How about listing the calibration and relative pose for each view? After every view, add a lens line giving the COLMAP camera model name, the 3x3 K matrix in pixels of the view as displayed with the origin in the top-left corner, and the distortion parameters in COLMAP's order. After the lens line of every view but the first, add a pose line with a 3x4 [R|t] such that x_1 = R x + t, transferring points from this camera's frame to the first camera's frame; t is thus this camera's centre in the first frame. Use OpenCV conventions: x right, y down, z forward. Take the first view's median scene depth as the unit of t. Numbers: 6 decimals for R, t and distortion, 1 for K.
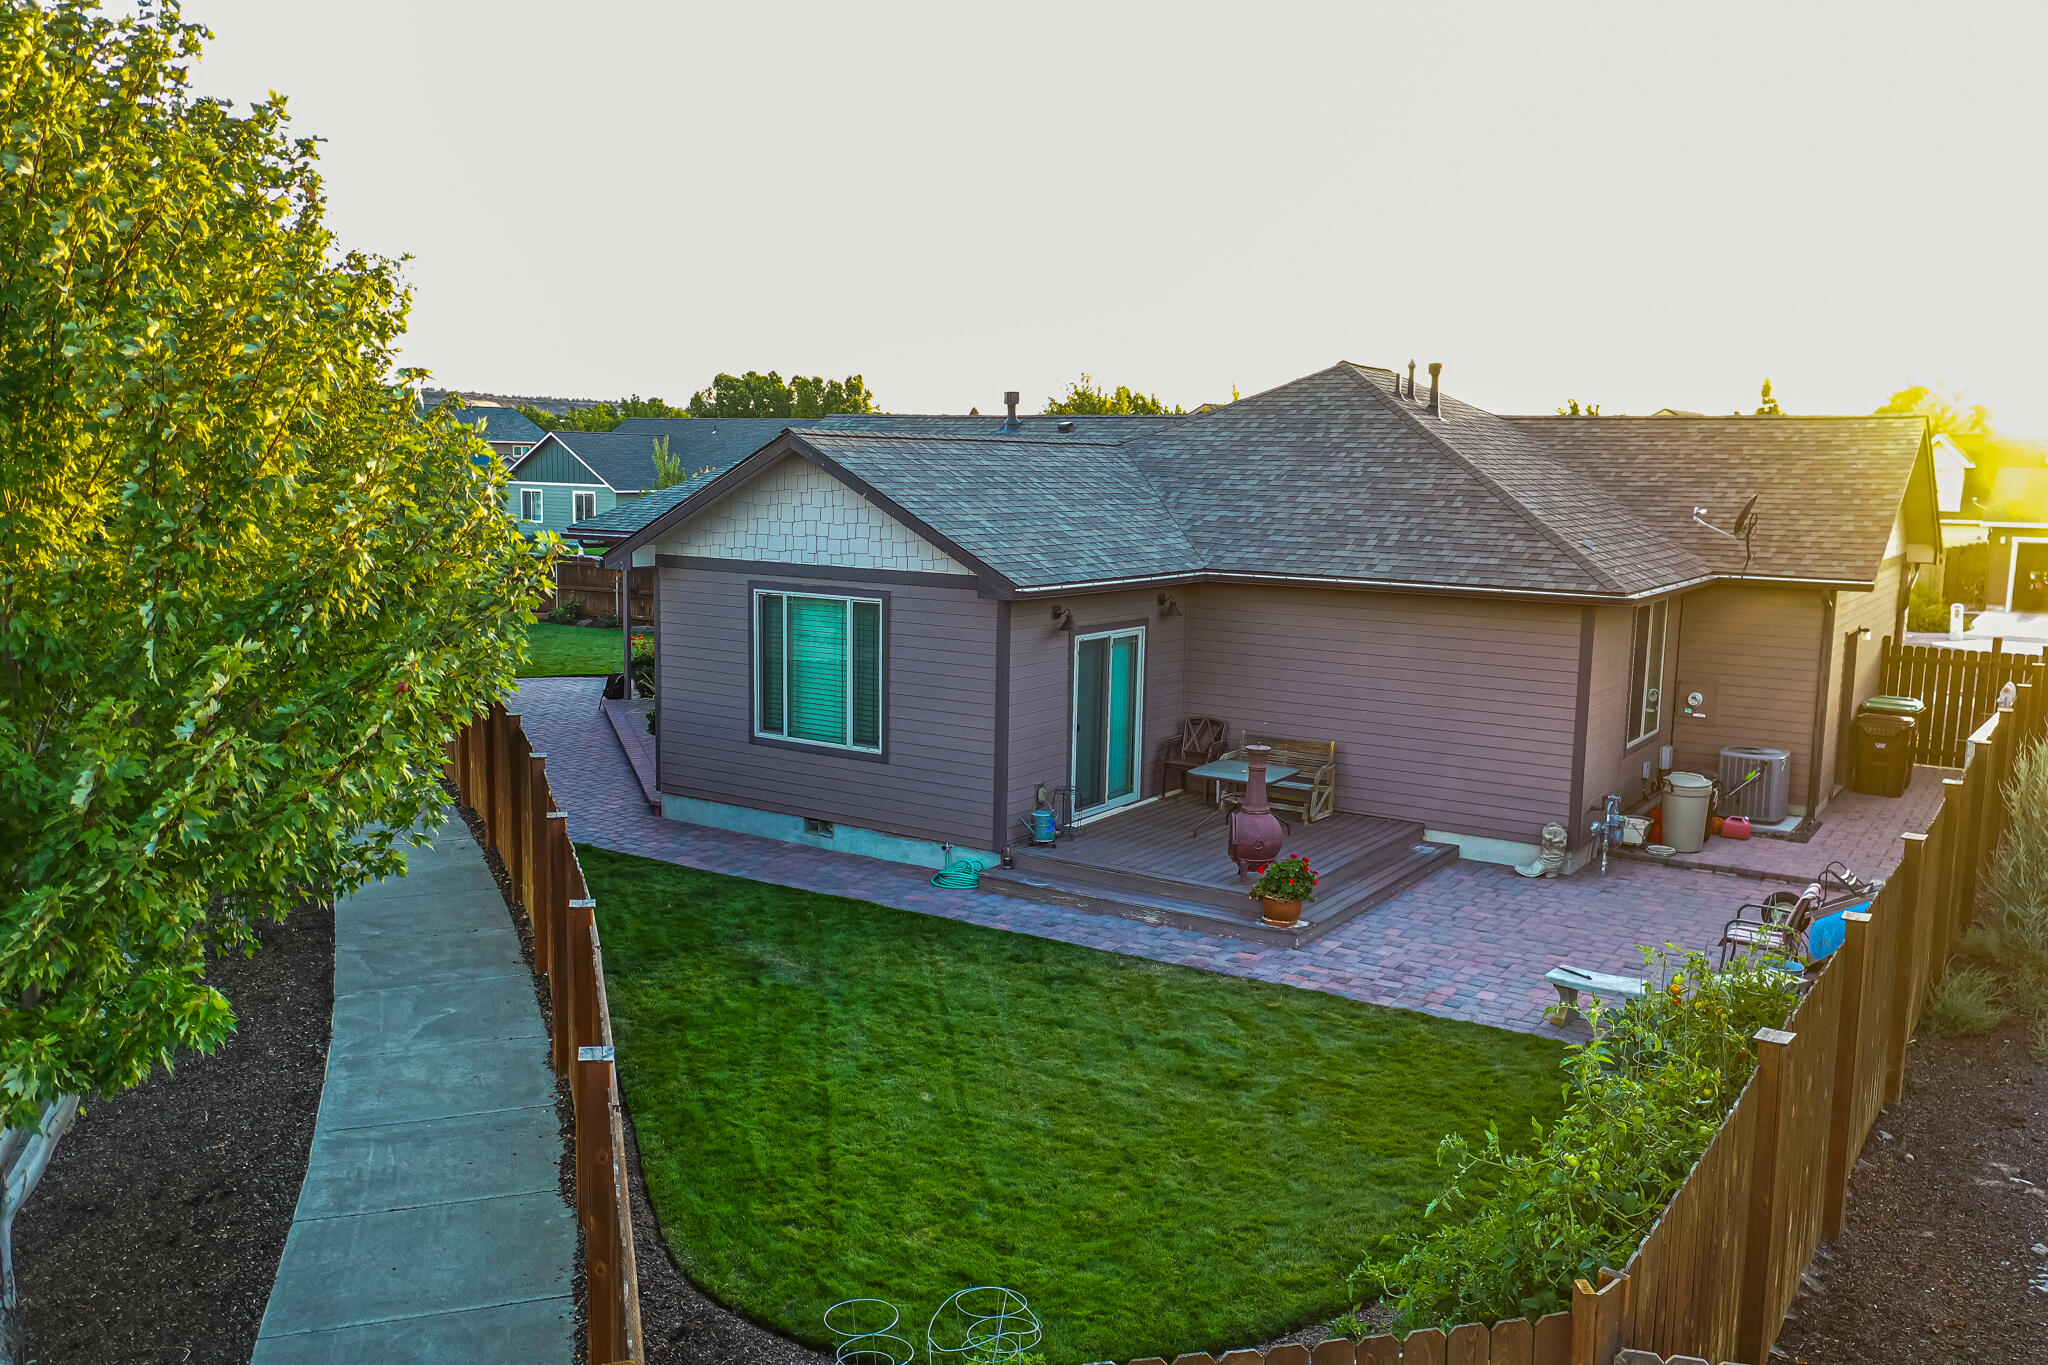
lens RADIAL K [[1631.1, 0, 1026.4], [0, 1631.1, 692.0], [0, 0, 1]] dist [0.006780, 0.009045]
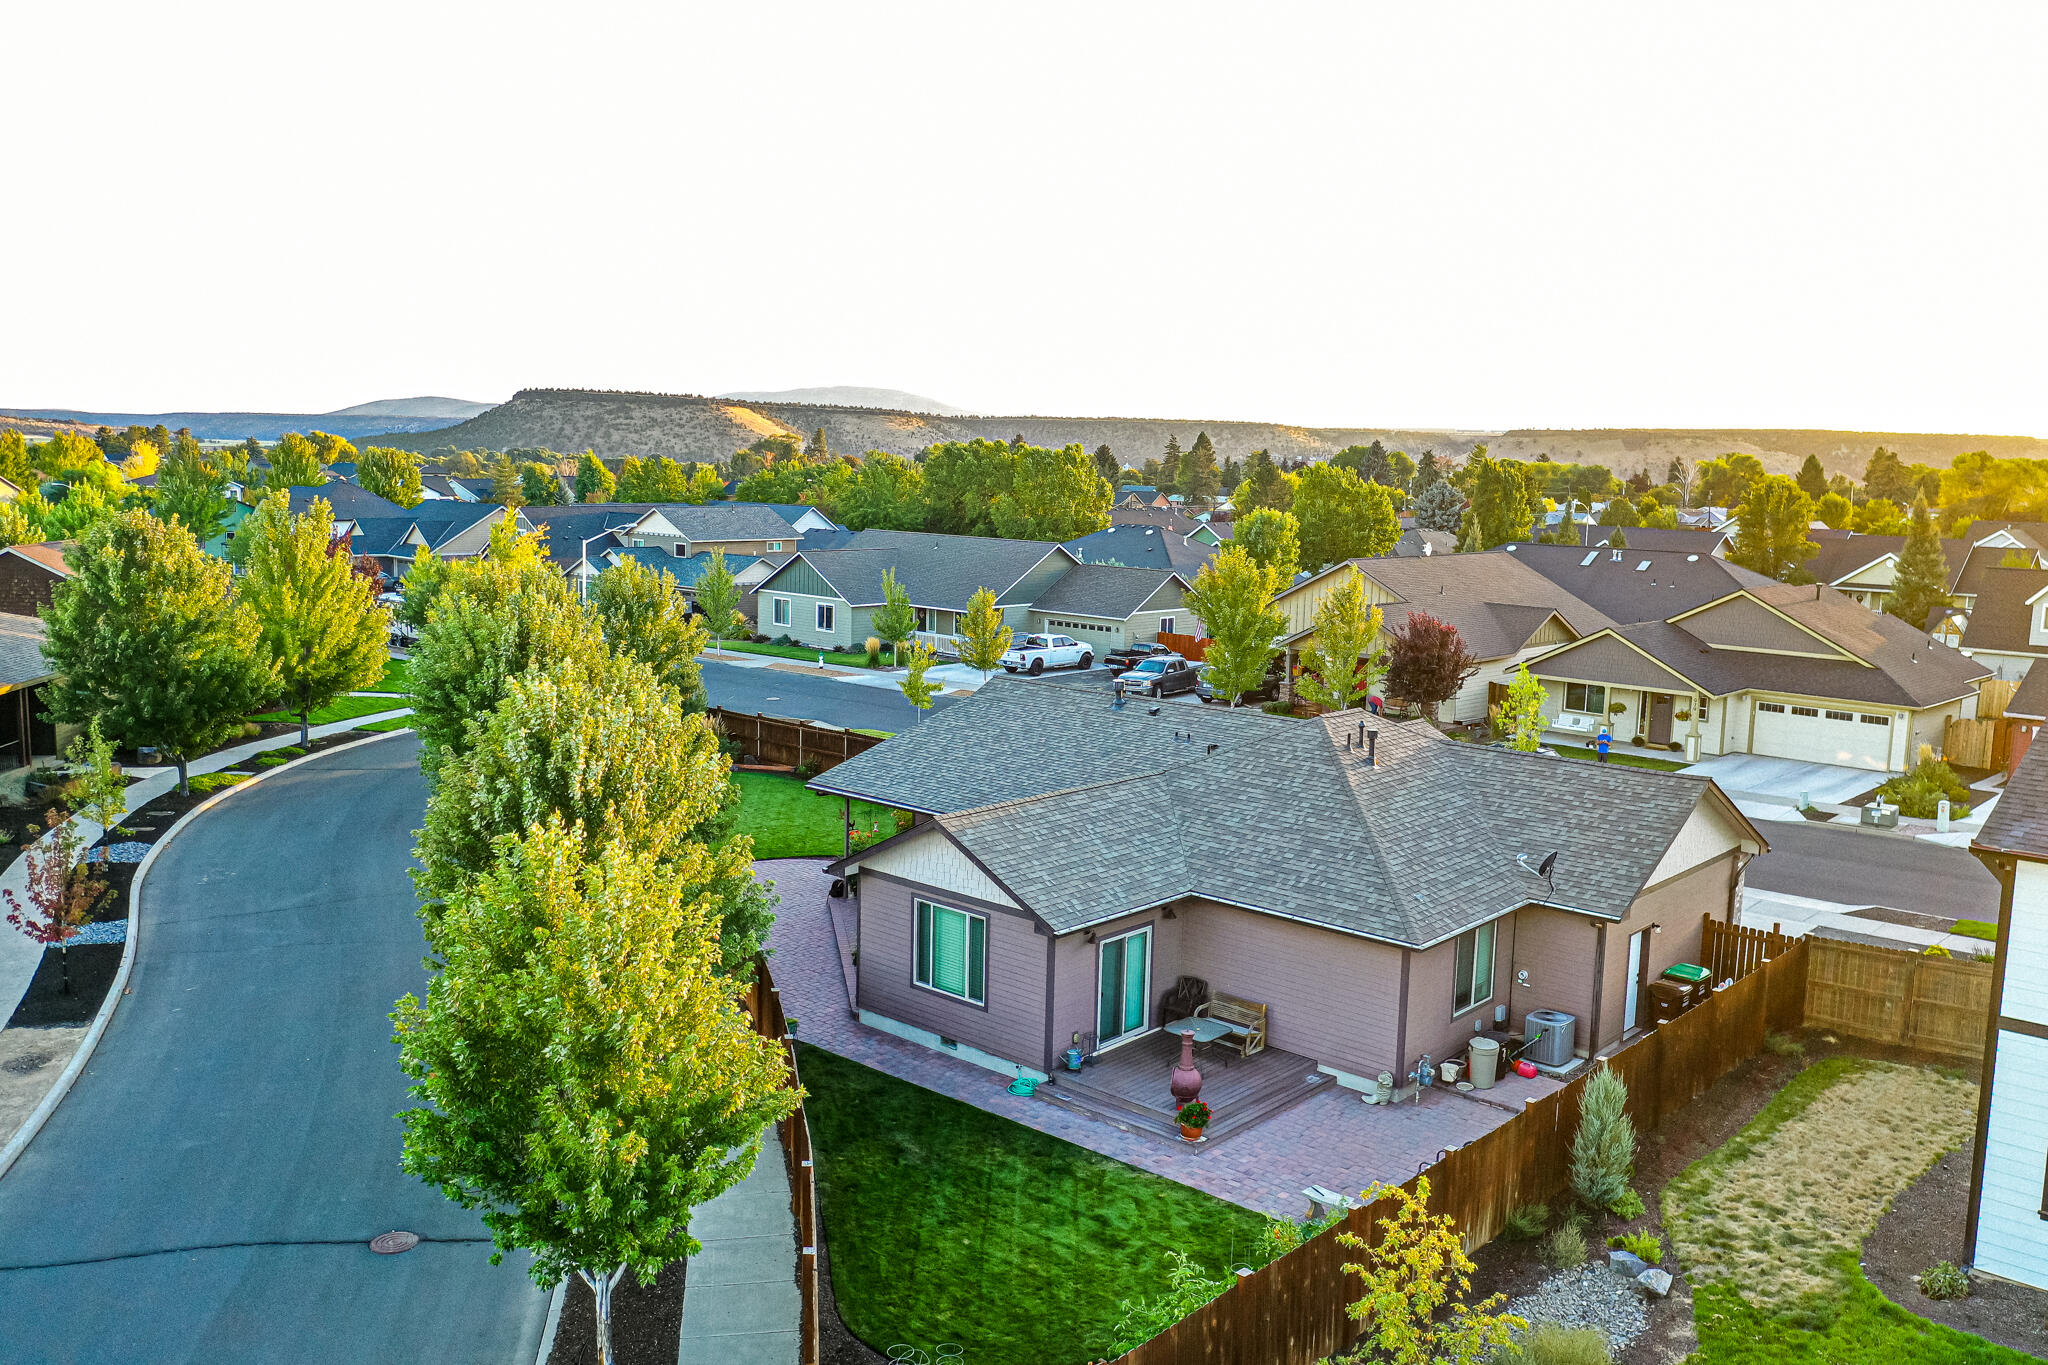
lens RADIAL K [[1631.1, 0, 1030.7], [0, 1631.1, 687.8], [0, 0, 1]] dist [0.006780, 0.009045]
pose [[0.990173, 0.025482, -0.137508, 0.203542], [-0.026064, 0.999657, -0.002437, -0.321334], [0.137399, 0.005997, 0.990498, -0.745615]]
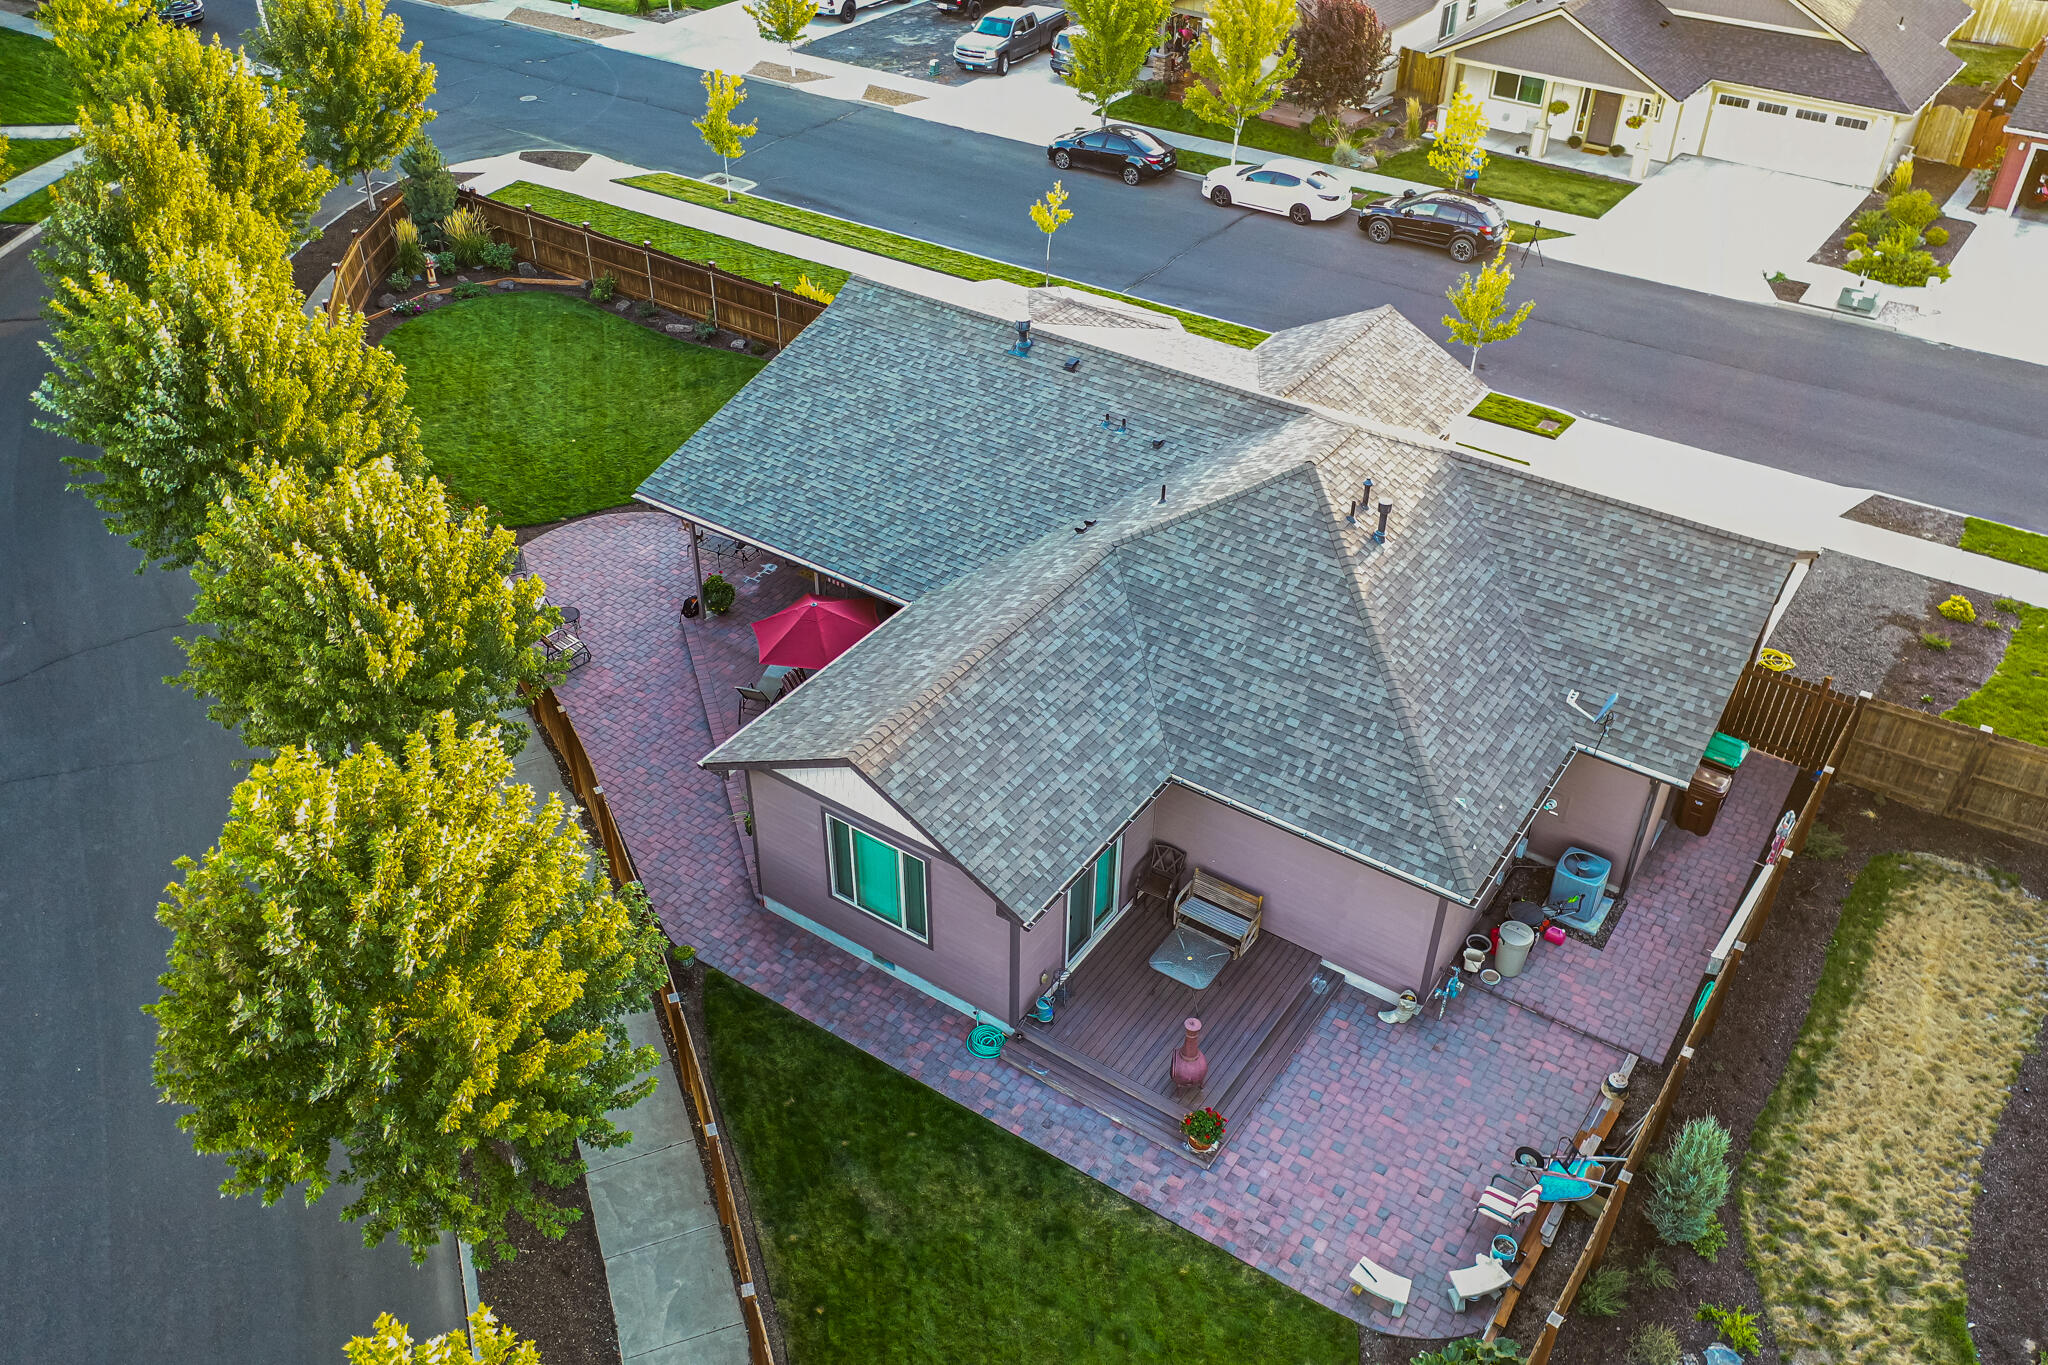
lens RADIAL K [[1631.1, 0, 1027.1], [0, 1631.1, 685.4], [0, 0, 1]] dist [0.006780, 0.009045]
pose [[0.999924, -0.000150, -0.012327, 0.013606], [0.005995, 0.879628, 0.475624, -0.901103], [0.010772, -0.475661, 0.879563, -0.123424]]
